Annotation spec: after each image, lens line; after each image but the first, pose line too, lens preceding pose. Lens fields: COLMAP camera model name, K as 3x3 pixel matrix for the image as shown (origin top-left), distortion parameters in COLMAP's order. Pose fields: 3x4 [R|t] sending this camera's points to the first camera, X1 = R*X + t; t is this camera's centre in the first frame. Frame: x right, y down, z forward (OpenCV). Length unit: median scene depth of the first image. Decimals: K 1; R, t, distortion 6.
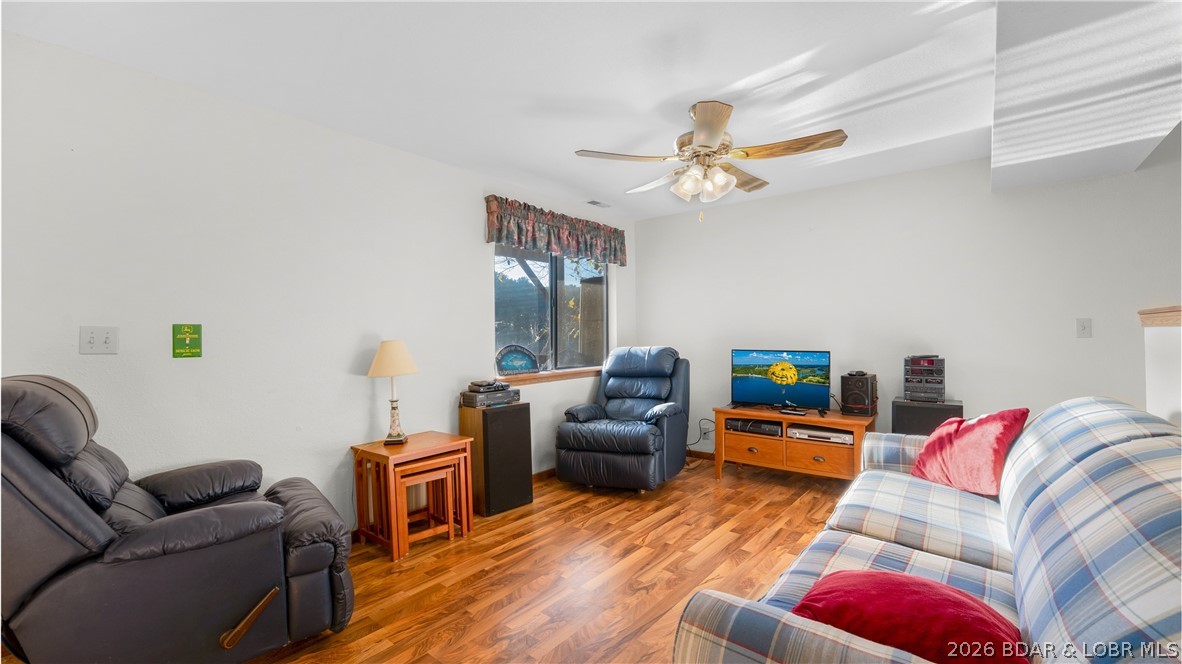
lens RADIAL K [[487.2, 0, 586.5], [0, 487.2, 331.6], [0, 0, 1]] dist [-0.019732, 0.000735]
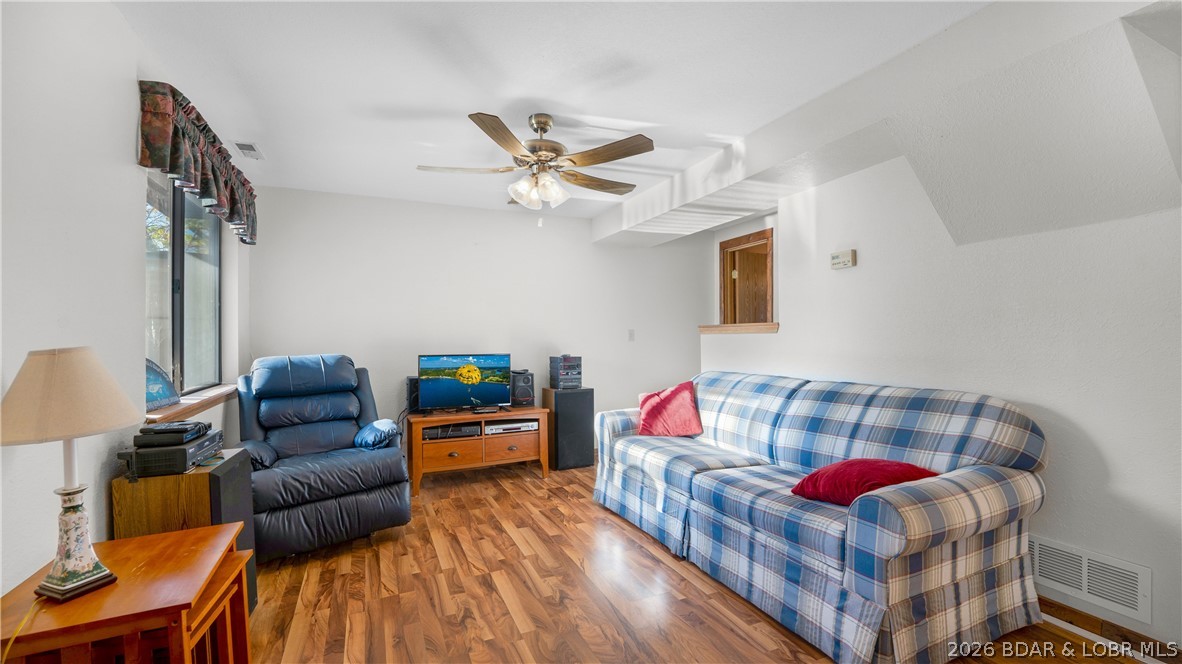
lens RADIAL K [[487.2, 0, 589.2], [0, 487.2, 330.4], [0, 0, 1]] dist [-0.019732, 0.000735]
pose [[0.435221, 0.017149, 0.900160, -0.466398], [-0.000495, 0.999823, -0.018809, 0.007451], [-0.900324, 0.007741, 0.435152, 0.331210]]
